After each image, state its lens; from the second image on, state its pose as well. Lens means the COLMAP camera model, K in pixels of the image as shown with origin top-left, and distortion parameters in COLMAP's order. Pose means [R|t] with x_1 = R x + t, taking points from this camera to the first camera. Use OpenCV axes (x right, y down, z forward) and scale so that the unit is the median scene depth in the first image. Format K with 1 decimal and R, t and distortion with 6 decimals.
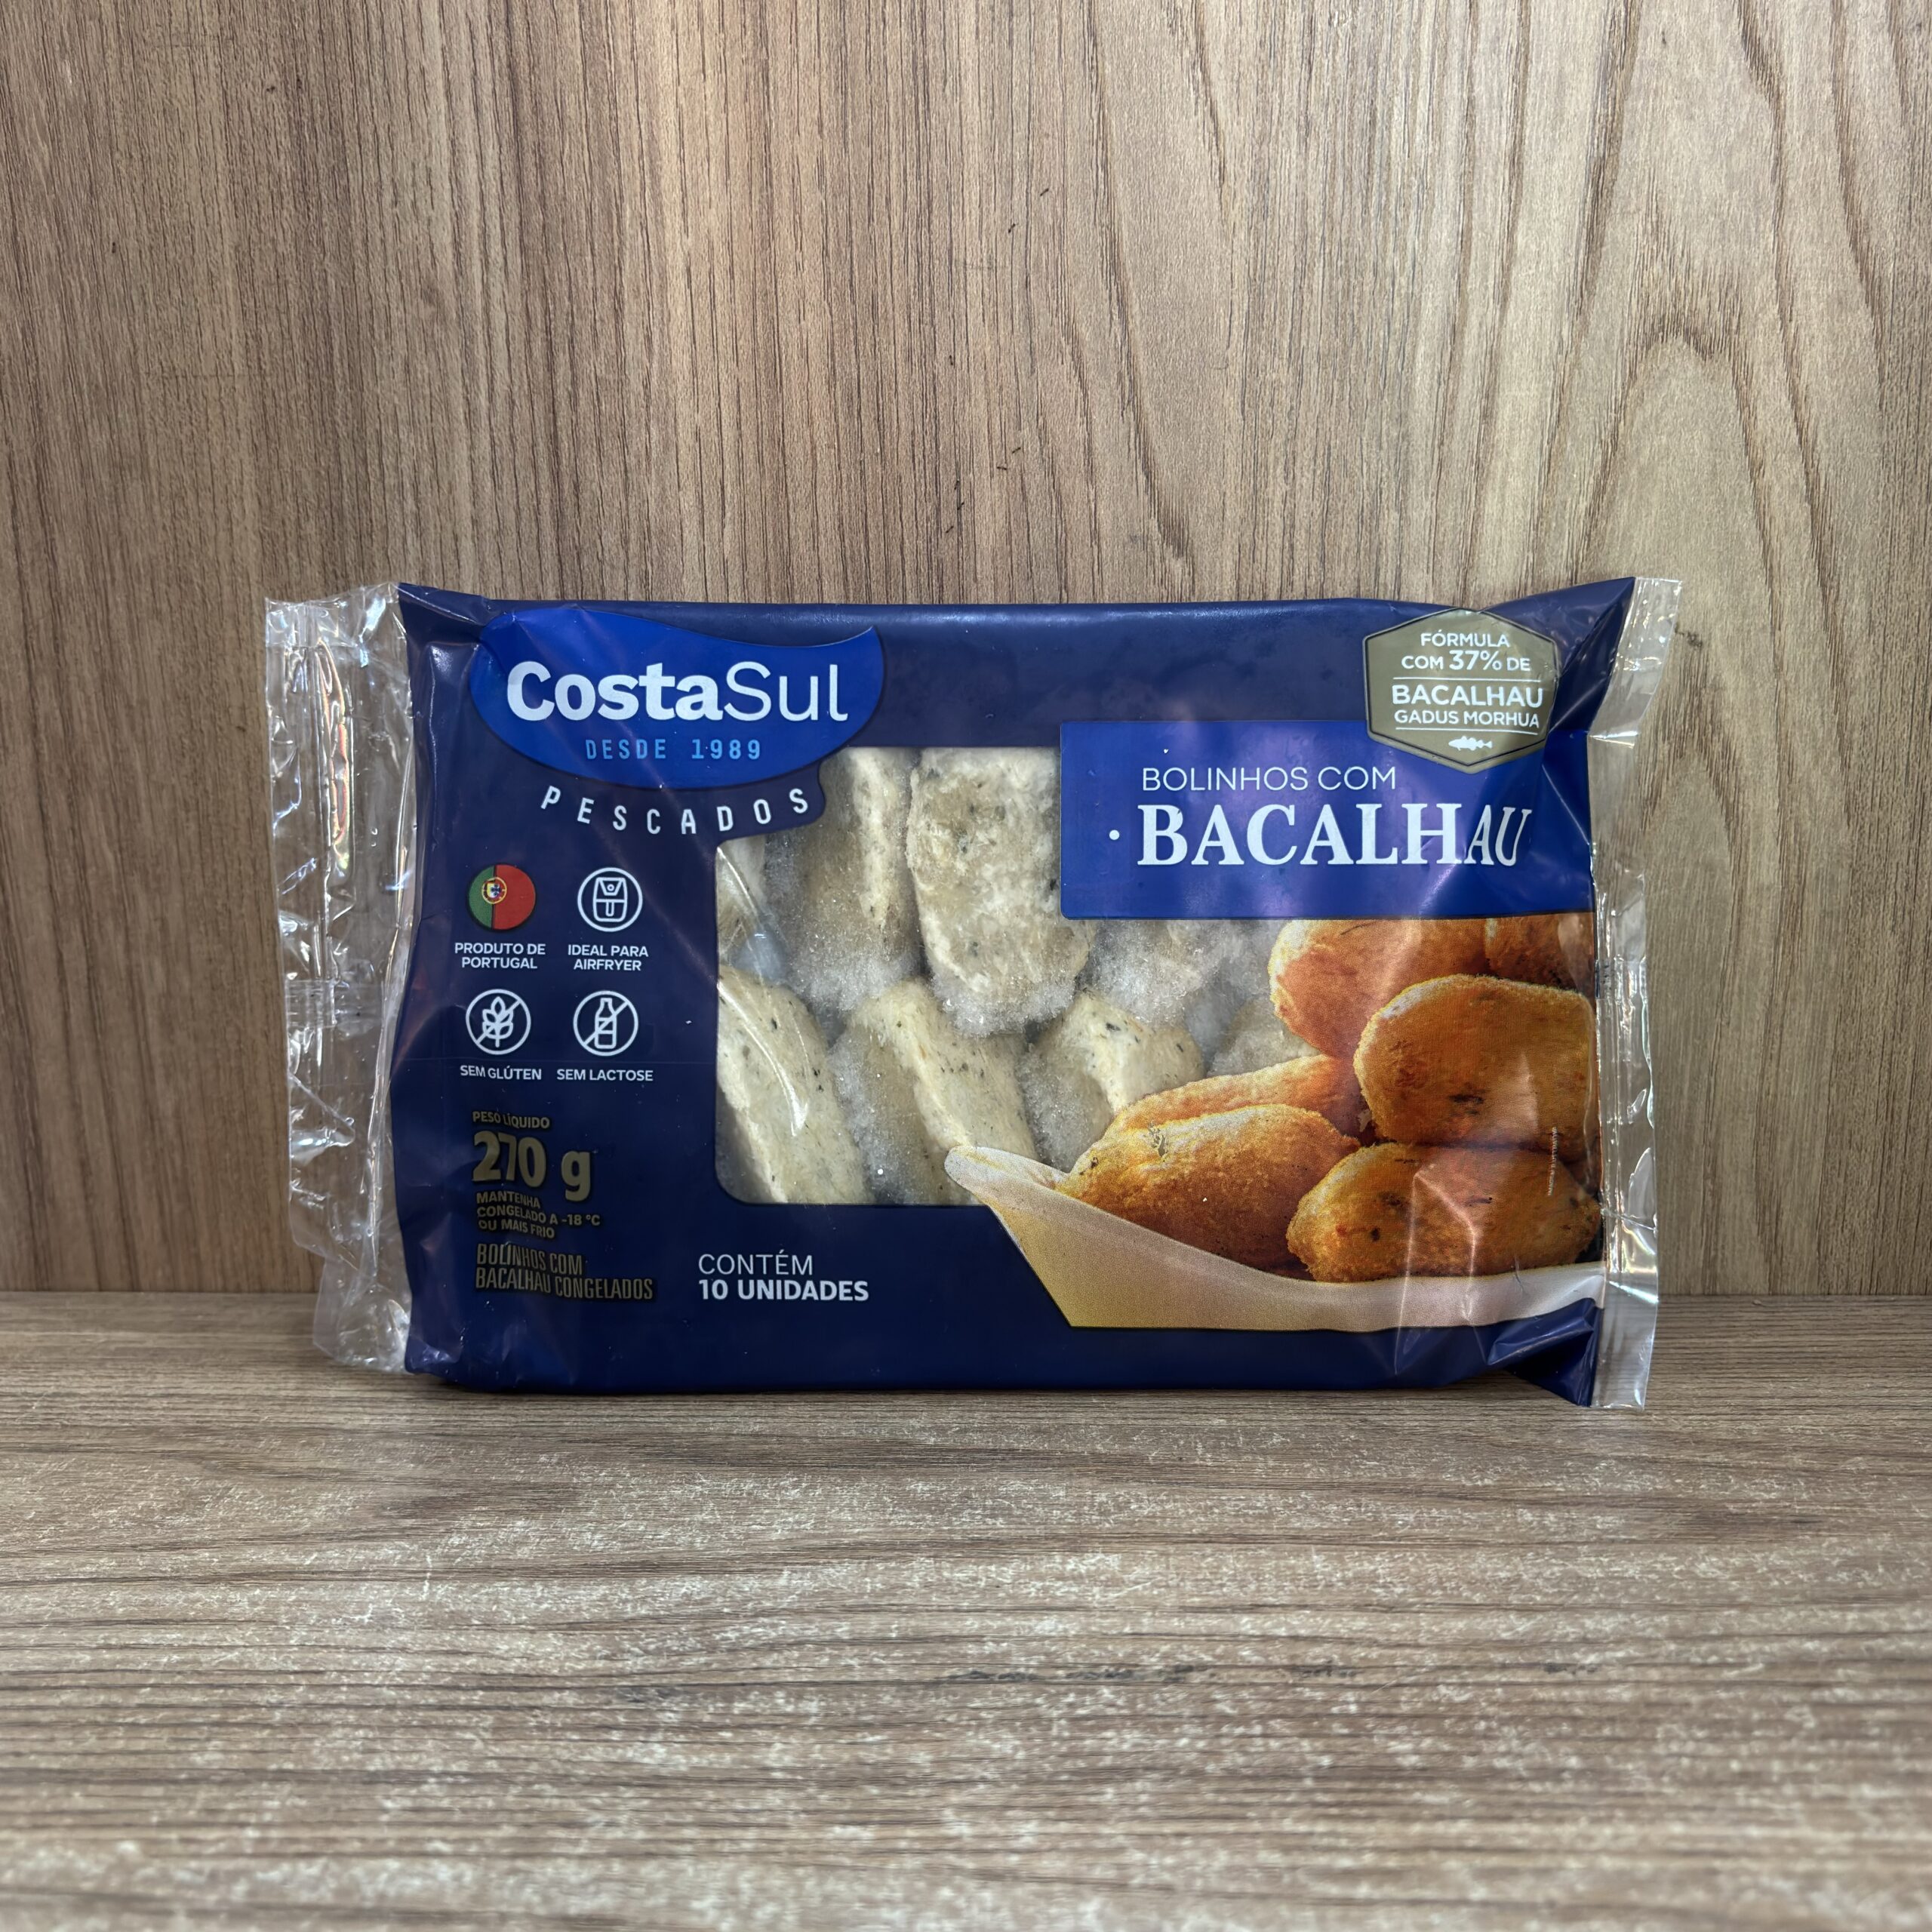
lens RADIAL K [[2219.5, 0, 953.2], [0, 2219.5, 985.3], [0, 0, 1]] dist [0.007247, 0.000000]
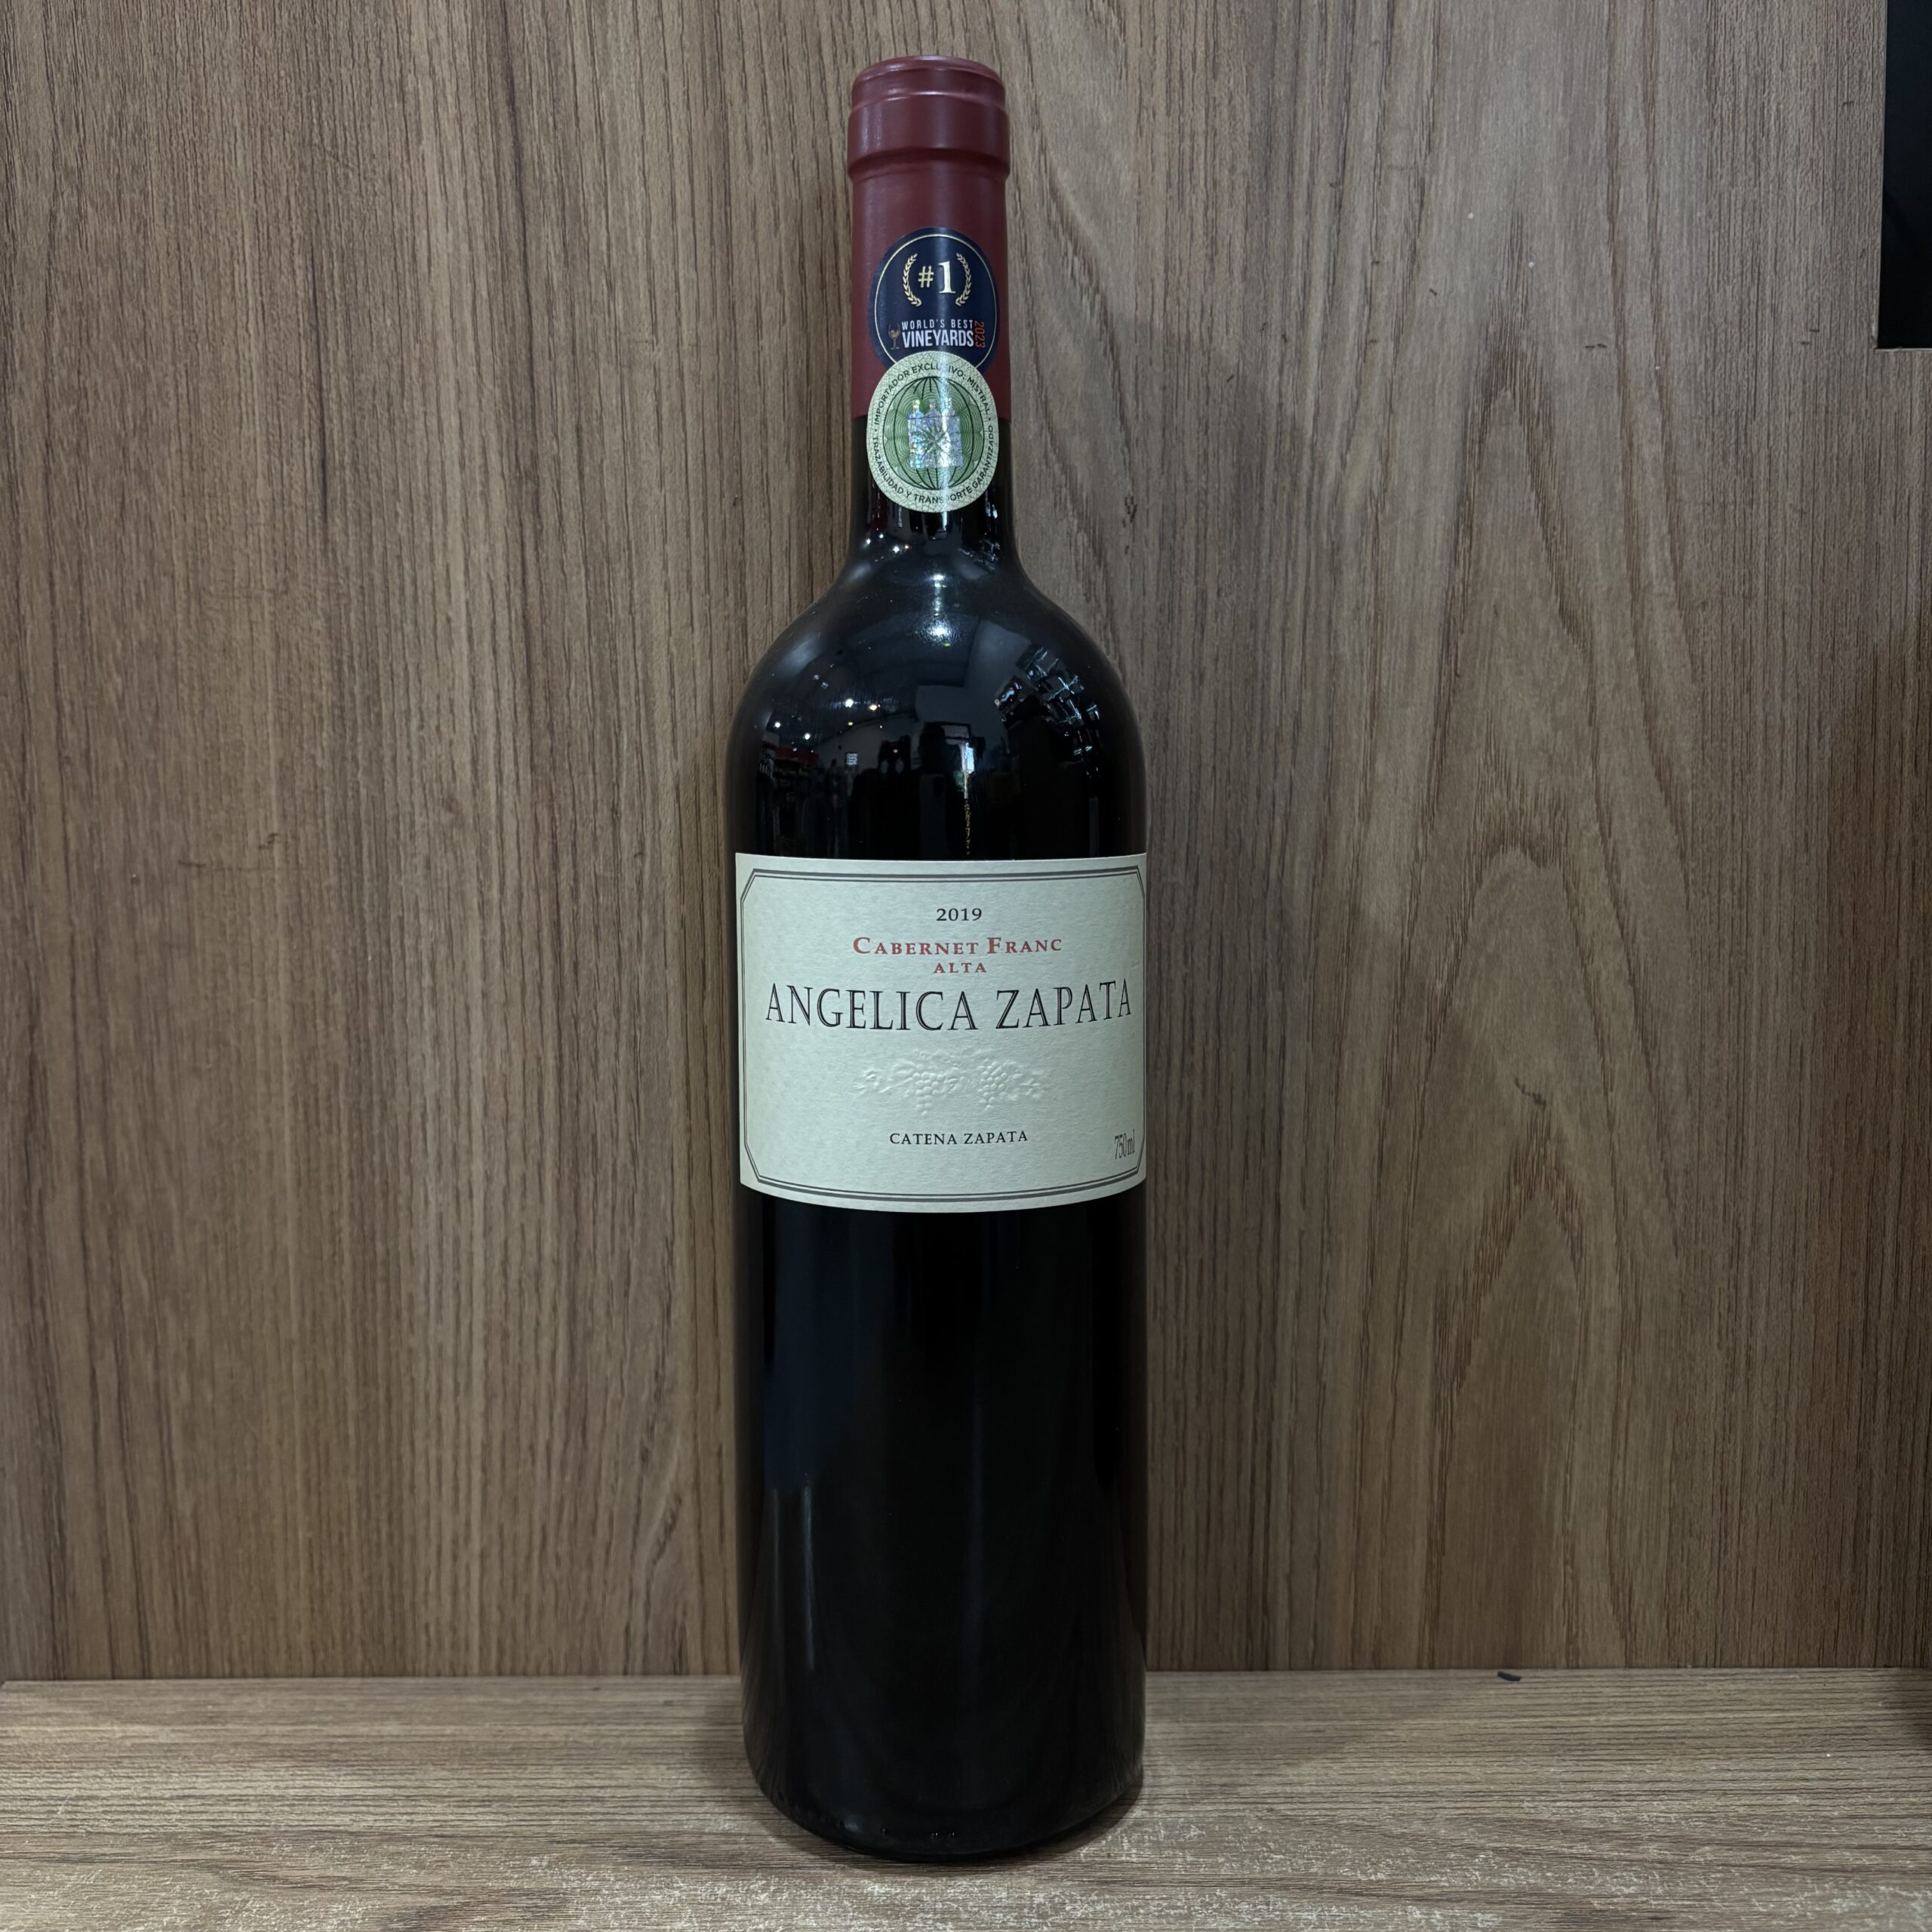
lens RADIAL K [[2114.5, 0, 956.6], [0, 2114.5, 971.3], [0, 0, 1]] dist [0.009490, 0.000000]
pose [[0.999128, 0.001046, 0.041734, -0.019277], [0.003456, 0.994184, -0.107643, -0.115406], [-0.041604, 0.107694, 0.993313, -0.105607]]
